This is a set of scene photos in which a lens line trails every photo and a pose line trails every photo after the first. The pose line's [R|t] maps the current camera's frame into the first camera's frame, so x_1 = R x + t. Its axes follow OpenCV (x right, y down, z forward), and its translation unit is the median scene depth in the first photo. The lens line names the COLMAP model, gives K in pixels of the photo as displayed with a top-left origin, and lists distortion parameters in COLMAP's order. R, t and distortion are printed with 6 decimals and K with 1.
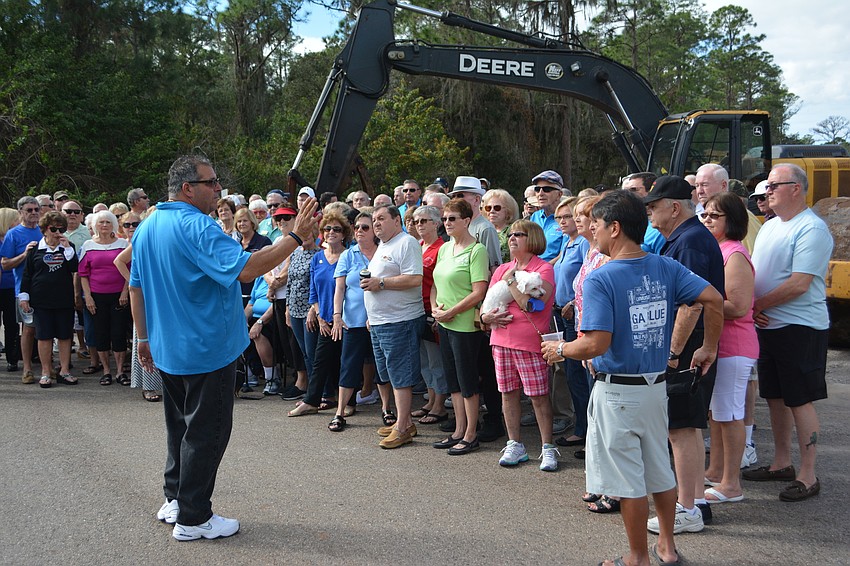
lens RADIAL K [[906.8, 0, 425.0], [0, 906.8, 283.0], [0, 0, 1]] dist [-0.050510, -0.005480]
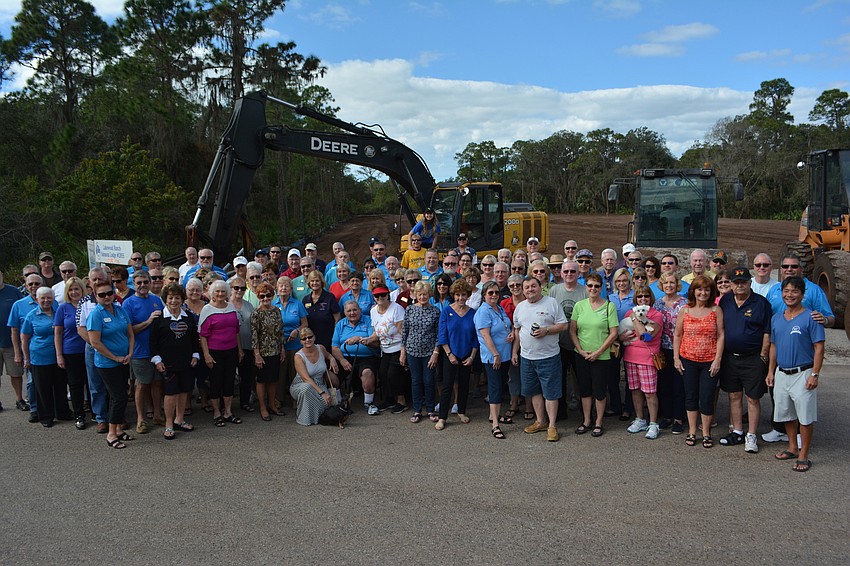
lens RADIAL K [[663.2, 0, 425.0], [0, 663.2, 283.0], [0, 0, 1]] dist [-0.088375, 0.006056]
pose [[0.869764, -0.054781, 0.490418, -0.305038], [0.052559, 0.998450, 0.018316, -0.044366], [-0.490661, 0.009845, 0.871295, 0.061946]]
